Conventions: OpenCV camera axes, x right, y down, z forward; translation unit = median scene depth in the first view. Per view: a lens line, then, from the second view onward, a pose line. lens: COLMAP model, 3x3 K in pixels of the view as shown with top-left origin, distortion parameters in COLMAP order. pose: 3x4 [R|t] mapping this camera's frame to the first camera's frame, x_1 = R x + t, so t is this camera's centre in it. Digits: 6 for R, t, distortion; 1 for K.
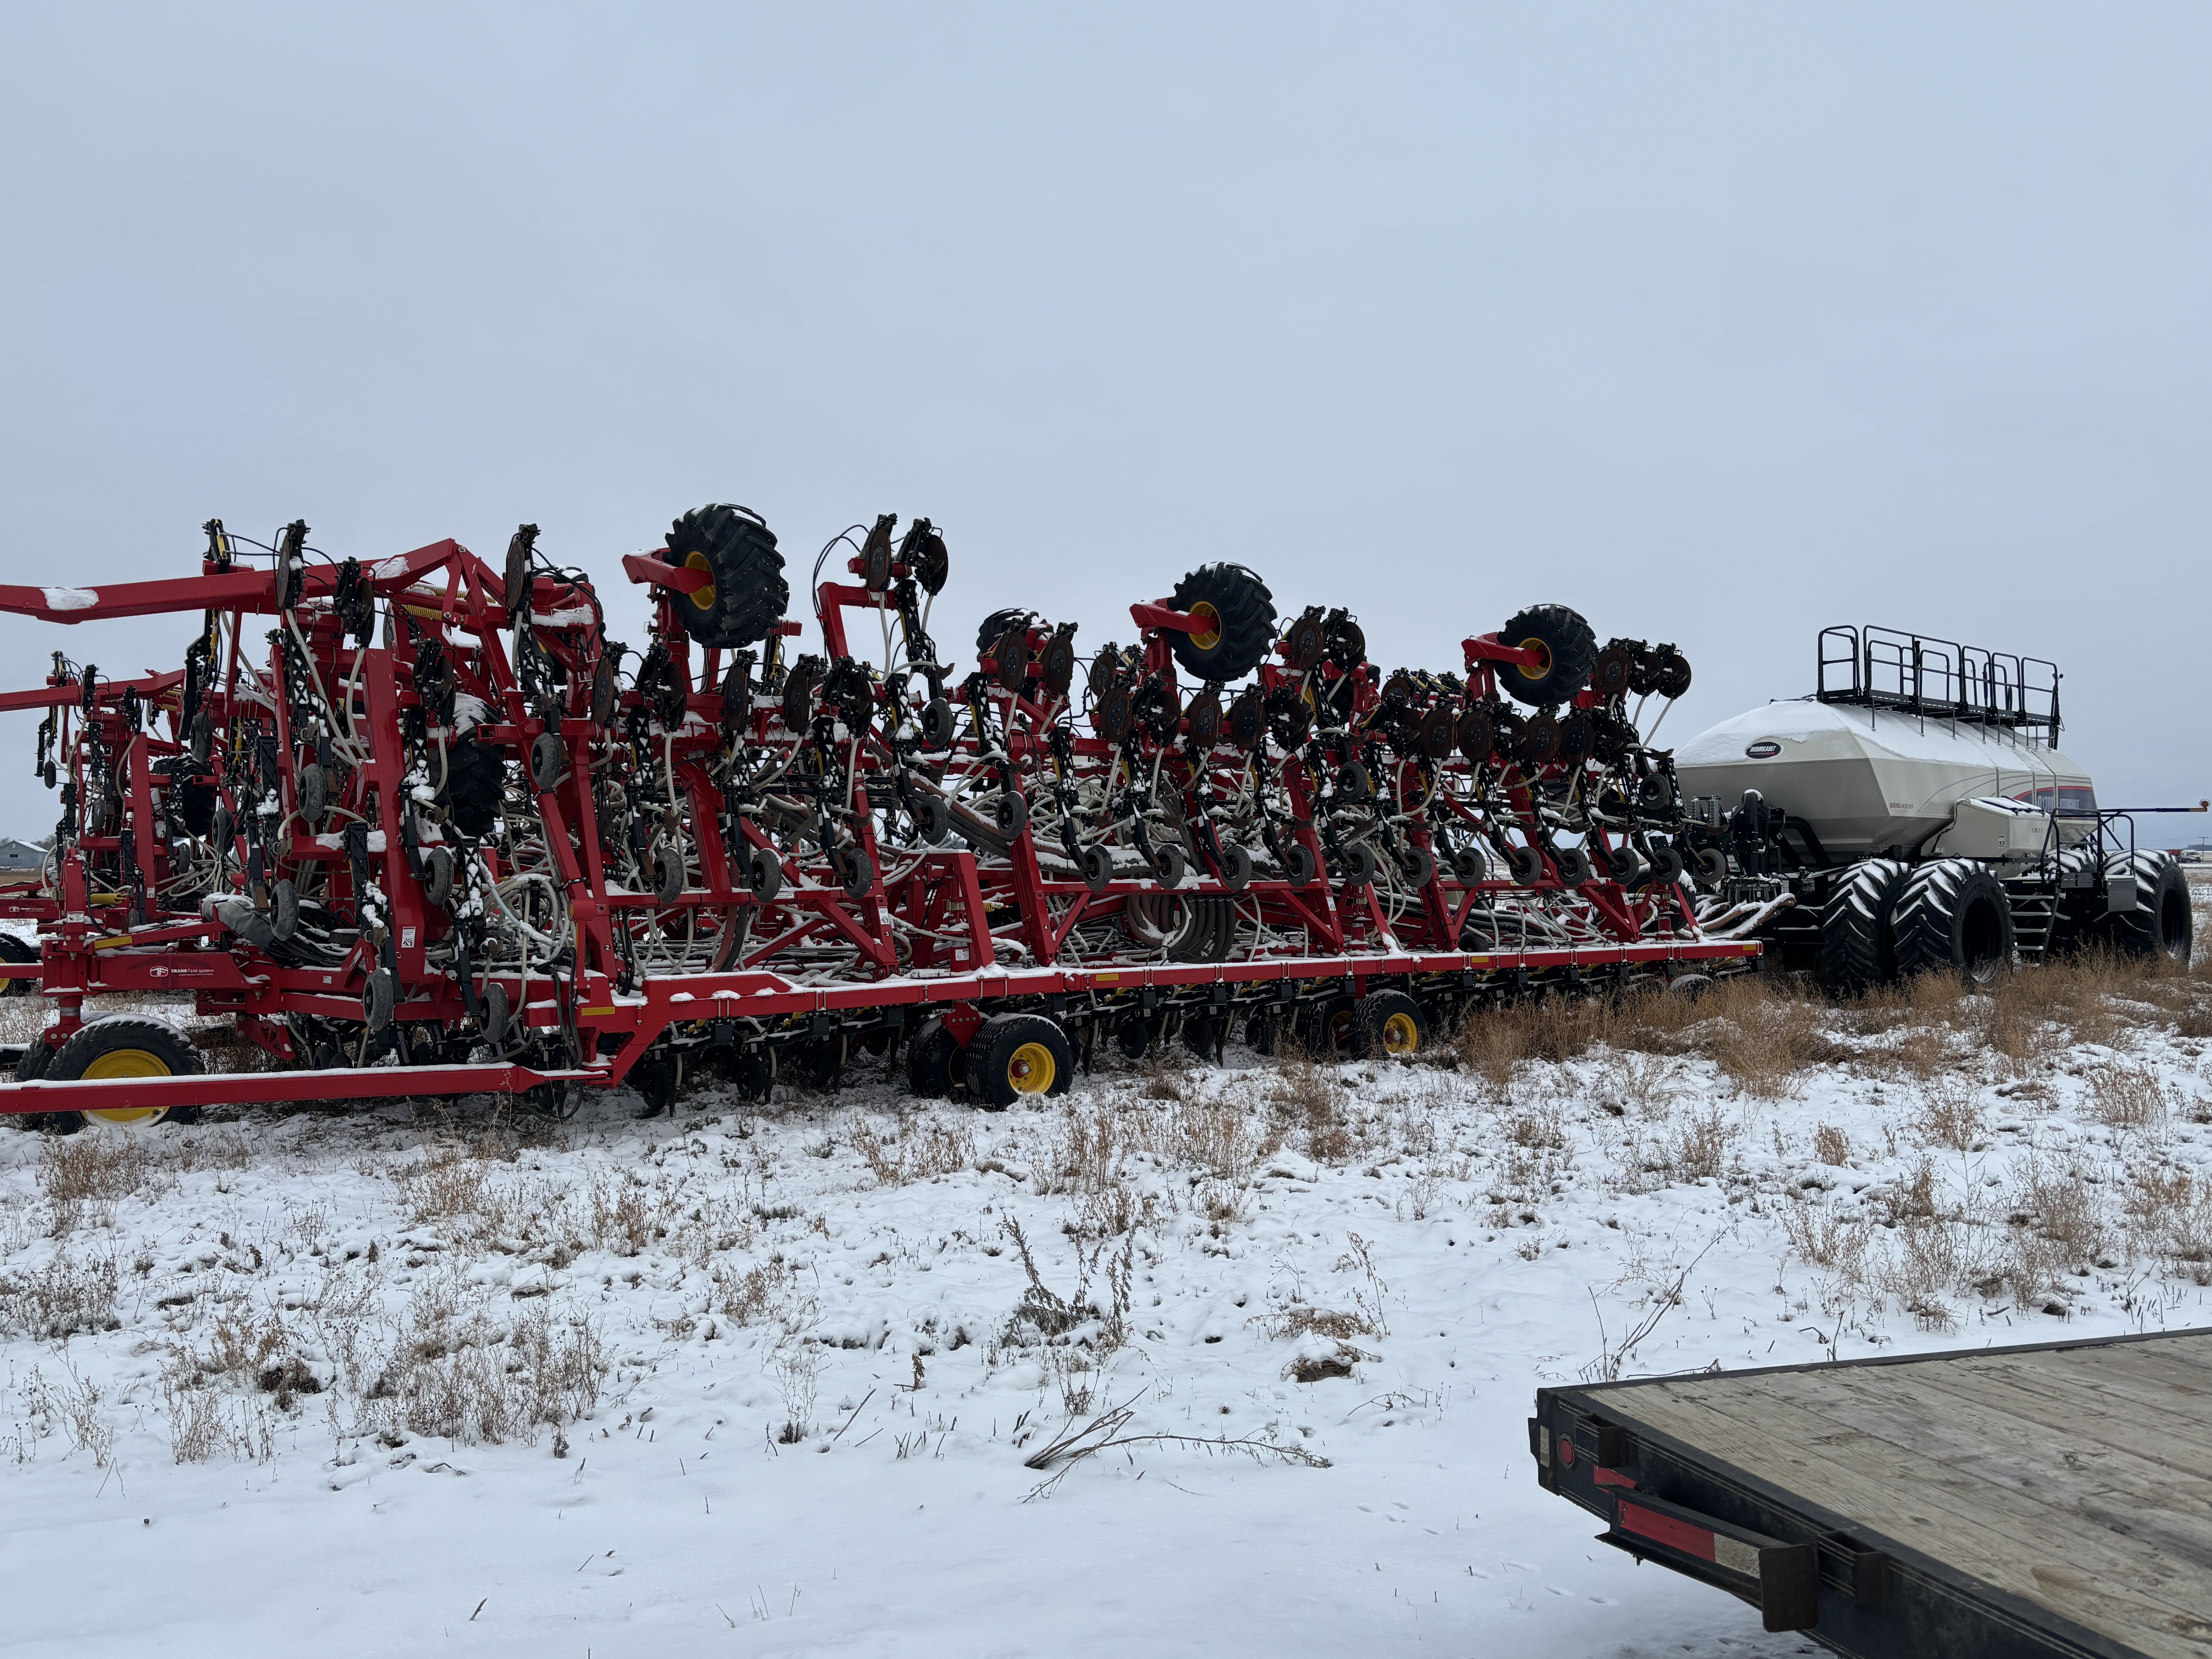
lens RADIAL K [[1785.3, 0, 1182.9], [0, 1785.3, 815.5], [0, 0, 1]] dist [0.152005, -0.376543]
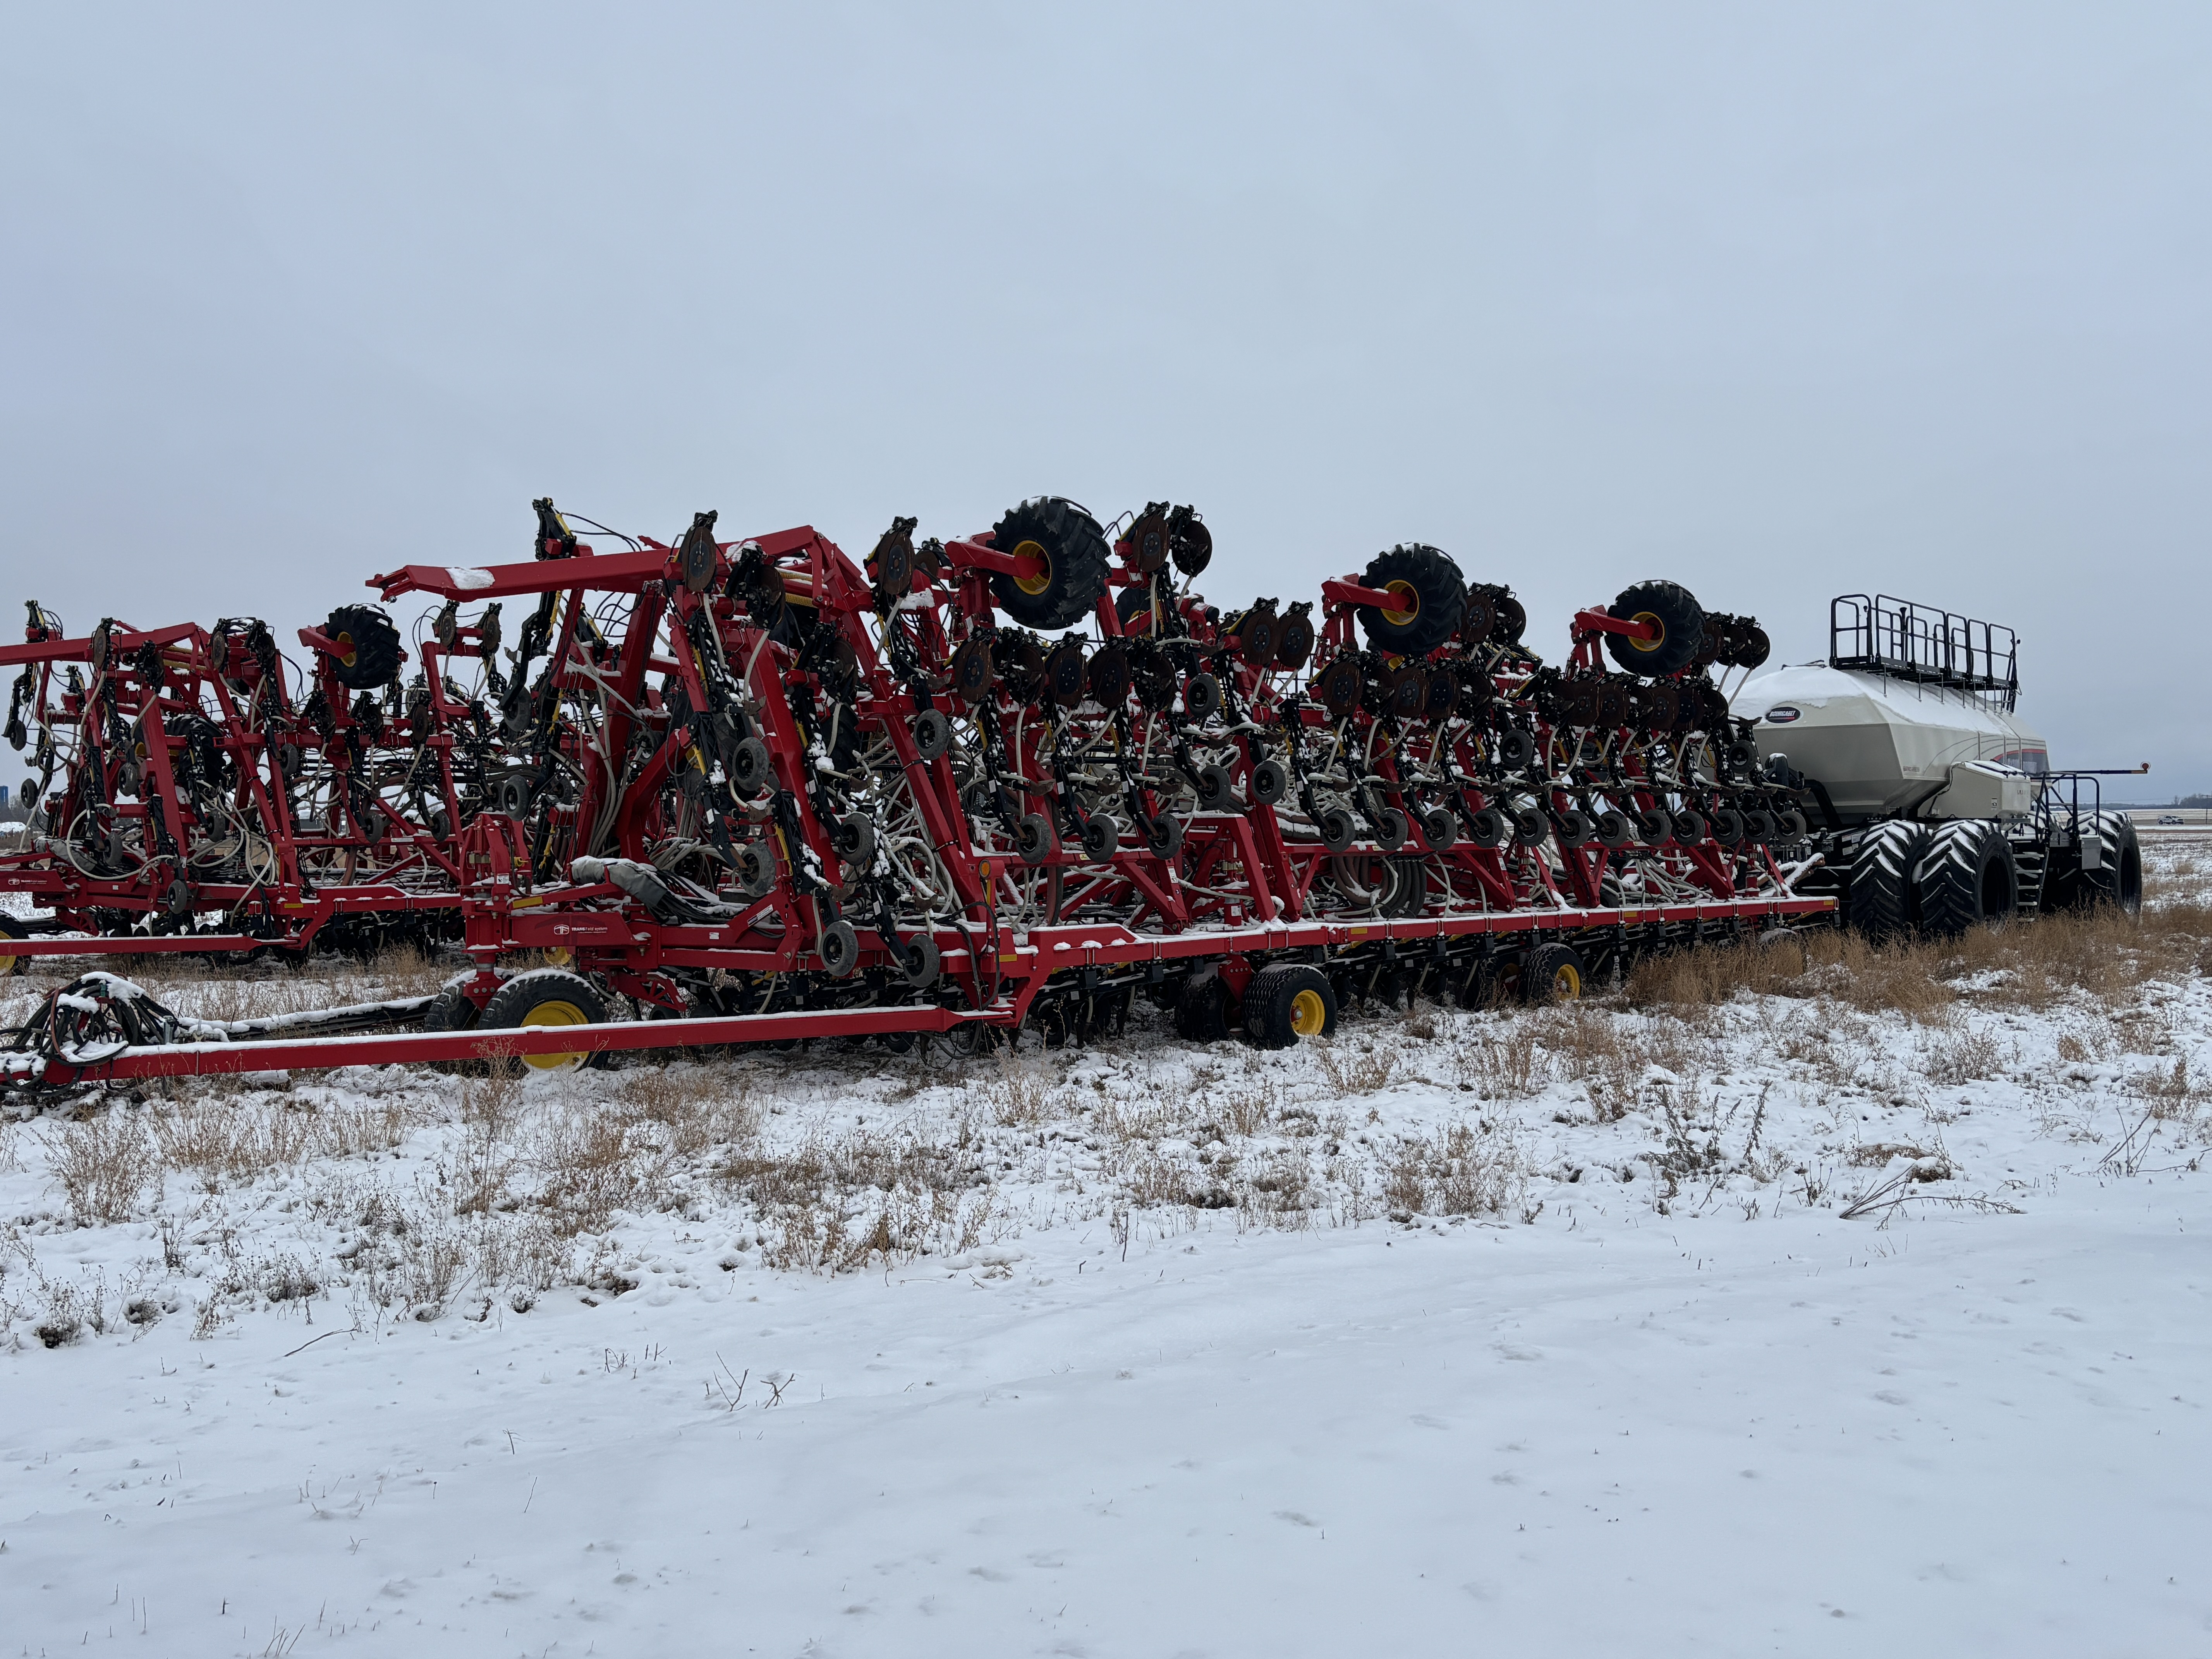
lens RADIAL K [[2149.6, 0, 1106.0], [0, 2149.6, 829.5], [0, 0, 1]] dist [0.099357, -0.378771]
pose [[0.990957, -0.003573, 0.134132, -0.273688], [-0.000046, 0.999636, 0.026969, -0.004926], [-0.134180, -0.026731, 0.990596, -0.205564]]
